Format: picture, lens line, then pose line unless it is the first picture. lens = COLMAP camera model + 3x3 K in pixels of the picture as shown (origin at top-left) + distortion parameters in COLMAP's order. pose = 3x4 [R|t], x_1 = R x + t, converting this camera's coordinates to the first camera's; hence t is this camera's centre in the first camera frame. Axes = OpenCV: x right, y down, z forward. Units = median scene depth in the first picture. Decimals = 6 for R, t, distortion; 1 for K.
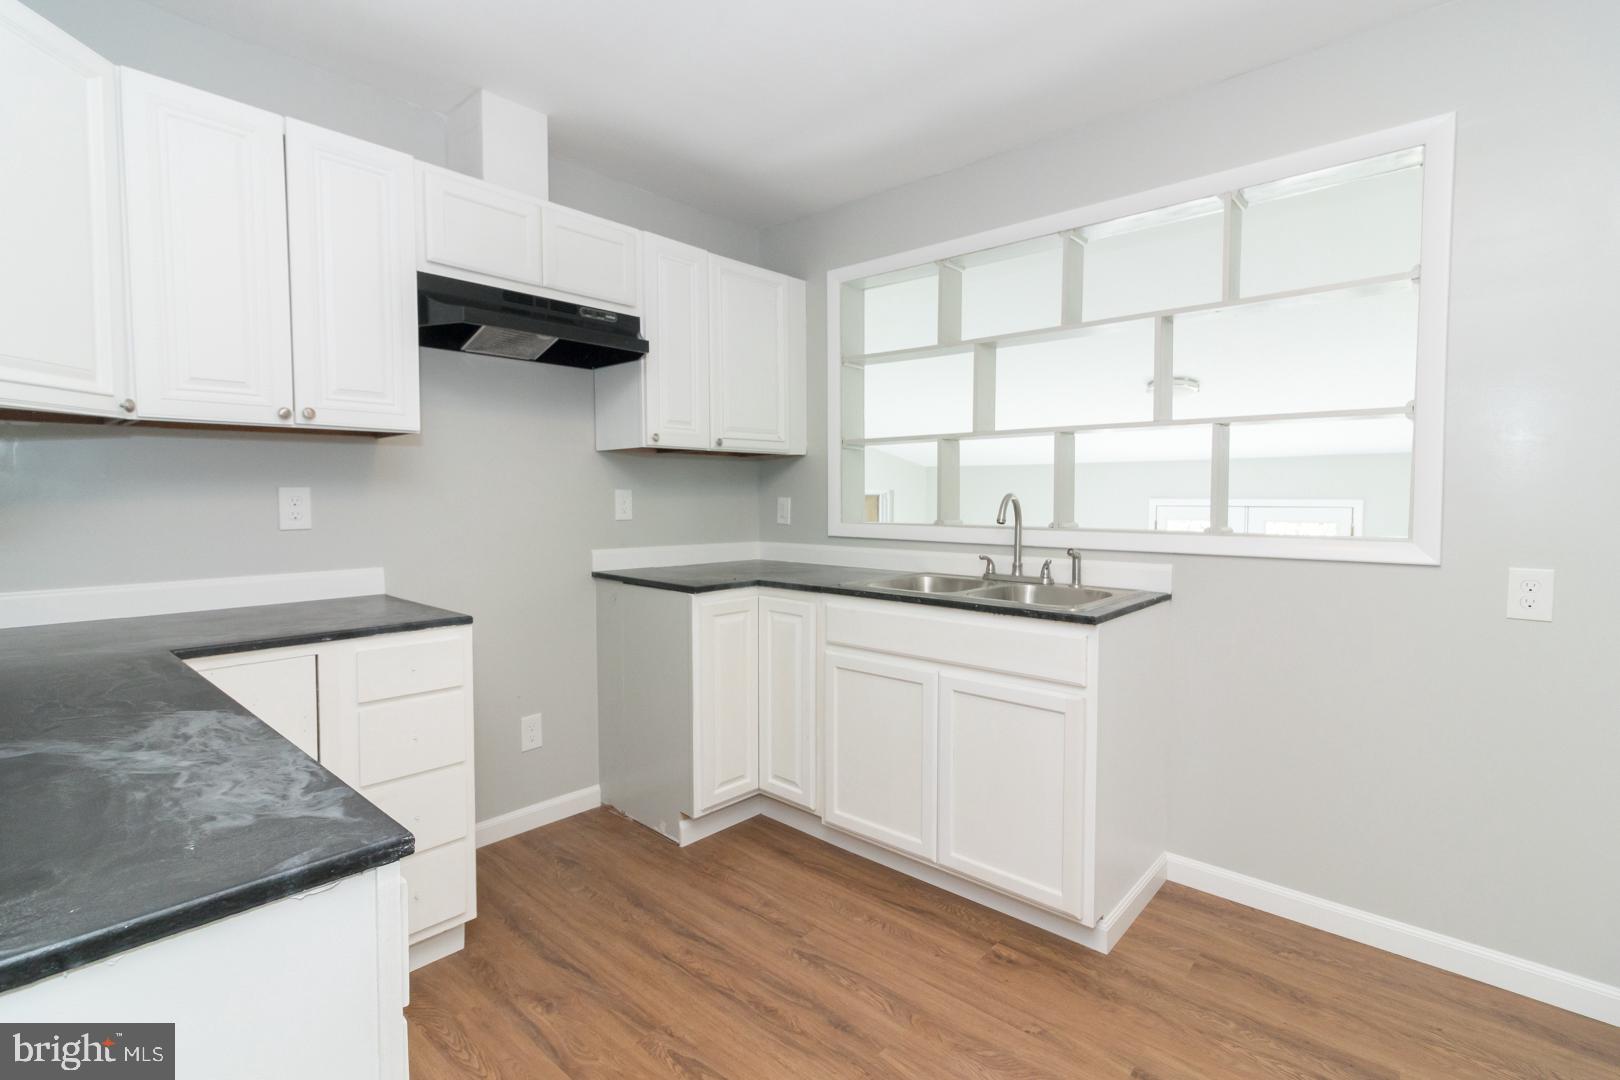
lens RADIAL K [[753.1, 0, 810.4], [0, 753.1, 537.5], [0, 0, 1]] dist [0.002212, 0.000001]
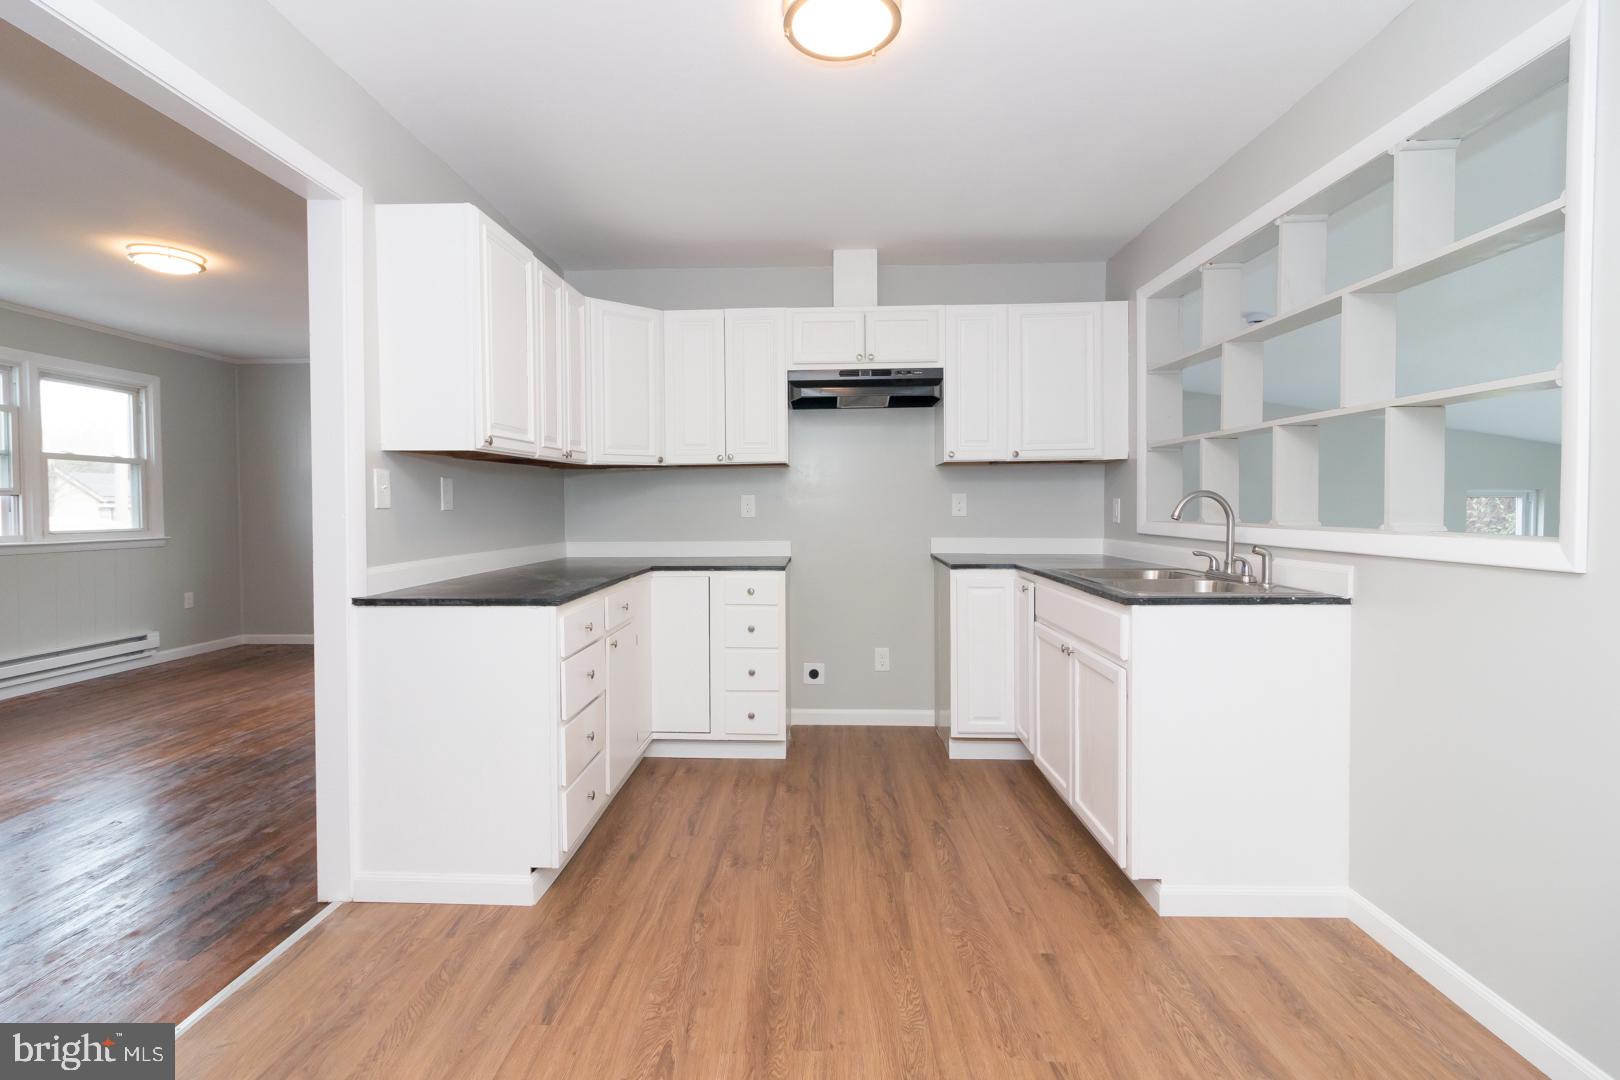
lens RADIAL K [[758.7, 0, 798.1], [0, 758.7, 527.2], [0, 0, 1]] dist [0.000796, 0.000052]
pose [[0.638786, 0.016870, -0.769199, 0.754143], [-0.035815, 0.999328, -0.007825, 0.020907], [0.768550, 0.032548, 0.638961, -0.091697]]
